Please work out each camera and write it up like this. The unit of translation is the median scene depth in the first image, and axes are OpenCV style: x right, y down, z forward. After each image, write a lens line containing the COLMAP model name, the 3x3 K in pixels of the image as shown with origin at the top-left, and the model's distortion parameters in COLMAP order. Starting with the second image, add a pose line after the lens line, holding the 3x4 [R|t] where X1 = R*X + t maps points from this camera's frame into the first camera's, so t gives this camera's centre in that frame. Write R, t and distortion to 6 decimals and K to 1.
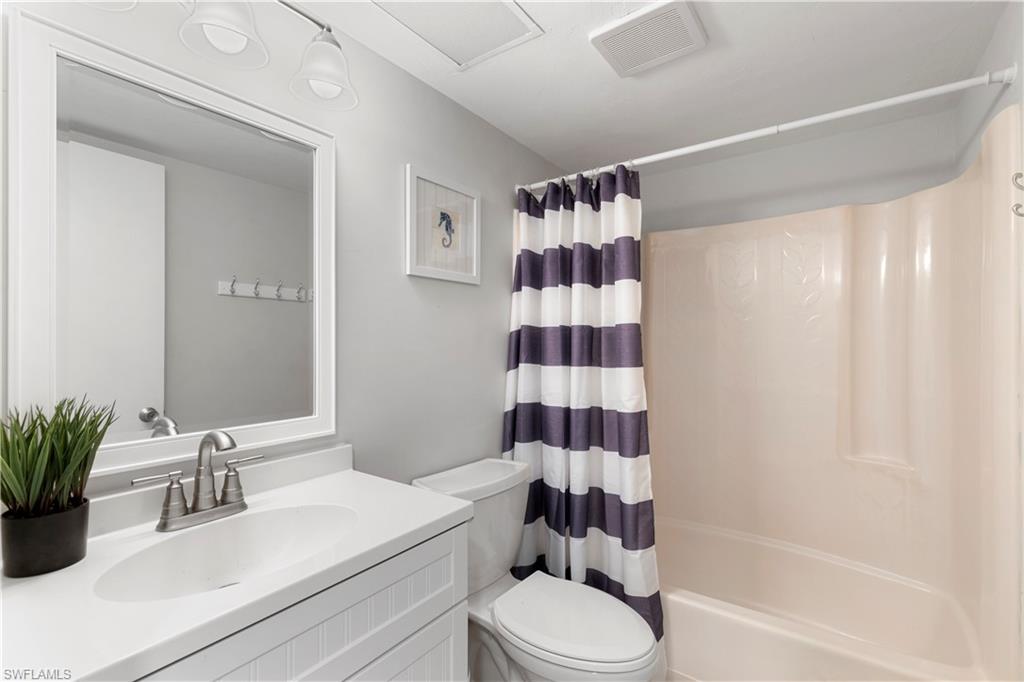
lens RADIAL K [[464.1, 0, 510.0], [0, 464.1, 342.3], [0, 0, 1]] dist [-0.000705, -0.002117]
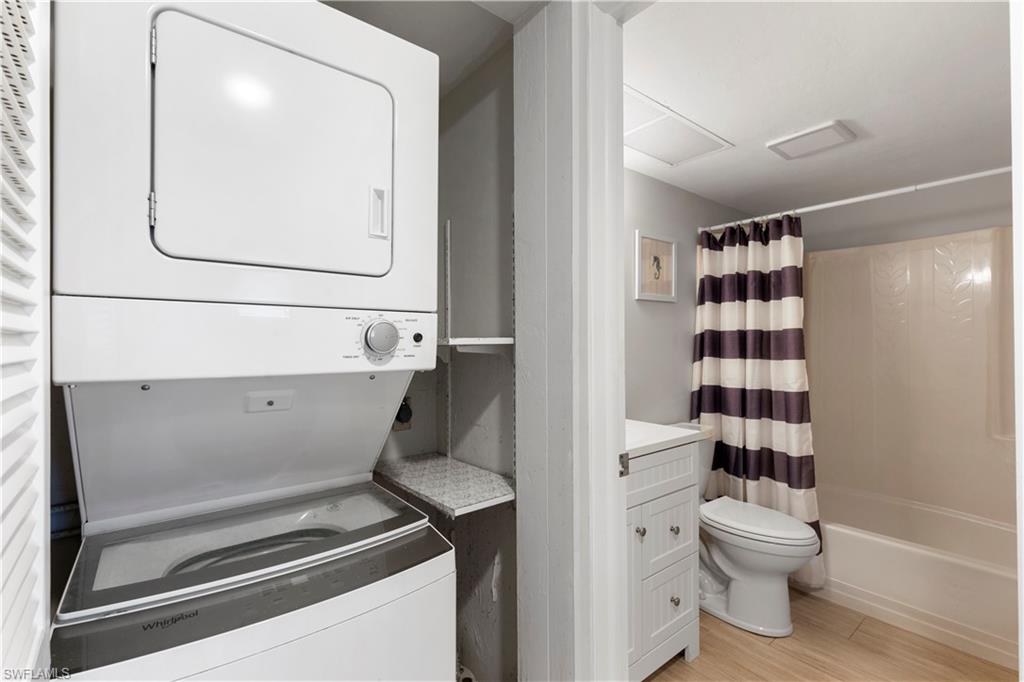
lens RADIAL K [[464.1, 0, 504.6], [0, 464.1, 338.8], [0, 0, 1]] dist [-0.000705, -0.002117]
pose [[0.960908, -0.002108, -0.276860, -0.182021], [0.001142, 0.999993, -0.003652, -0.004301], [0.276865, 0.003193, 0.960903, -0.548662]]
